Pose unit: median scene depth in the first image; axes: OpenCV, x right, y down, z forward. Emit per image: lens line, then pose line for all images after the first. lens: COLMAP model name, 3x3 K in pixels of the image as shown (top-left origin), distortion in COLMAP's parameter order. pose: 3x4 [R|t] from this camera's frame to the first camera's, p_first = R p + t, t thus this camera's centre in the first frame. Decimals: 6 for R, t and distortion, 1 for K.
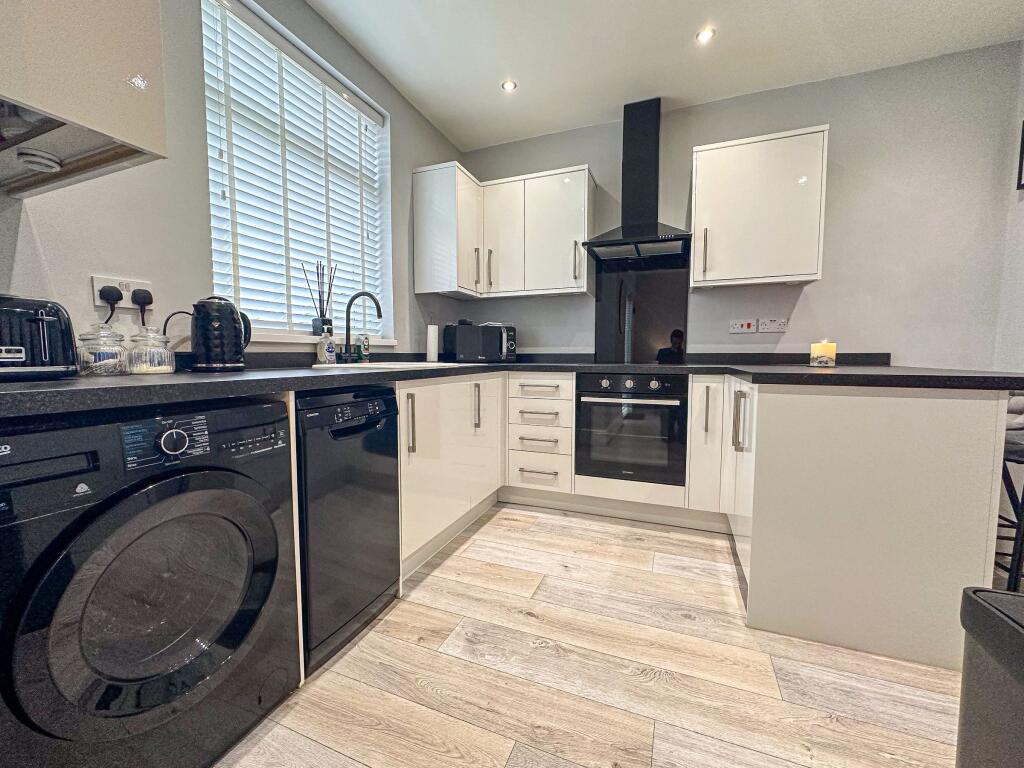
lens RADIAL K [[400.7, 0, 507.9], [0, 400.7, 385.5], [0, 0, 1]] dist [-0.007664, 0.002295]
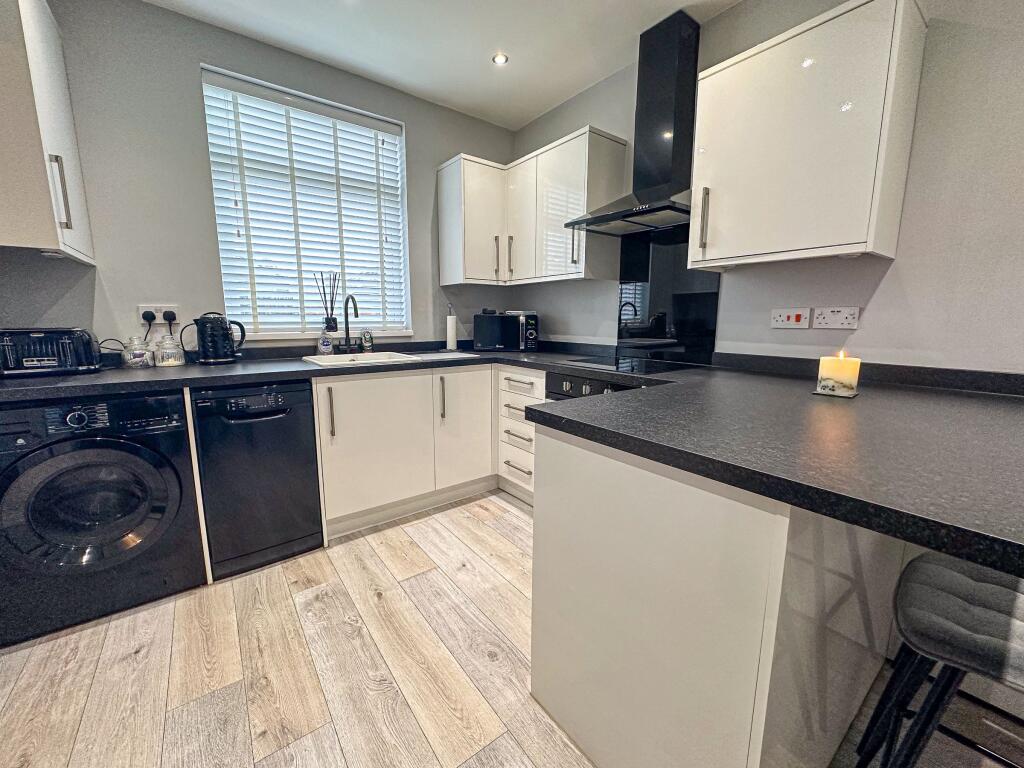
lens RADIAL K [[400.7, 0, 512.5], [0, 400.7, 383.4], [0, 0, 1]] dist [-0.007664, 0.002295]
pose [[0.866638, 0.083506, -0.491900, 0.662682], [-0.042015, 0.994607, 0.094825, -0.104067], [0.497165, -0.061511, 0.865473, 0.191519]]
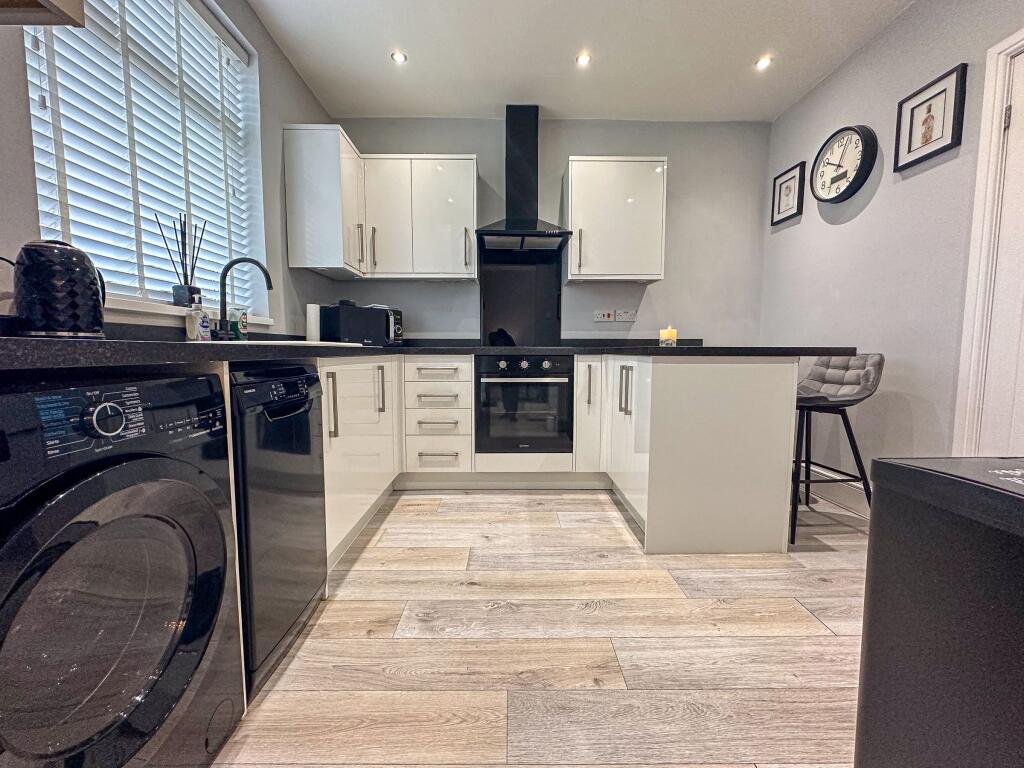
lens RADIAL K [[400.7, 0, 501.1], [0, 400.7, 382.9], [0, 0, 1]] dist [-0.007664, 0.002295]
pose [[0.927495, -0.029556, 0.372666, -0.182010], [0.026971, 0.999562, 0.012149, 0.035406], [-0.372862, -0.001217, 0.927886, 0.016393]]
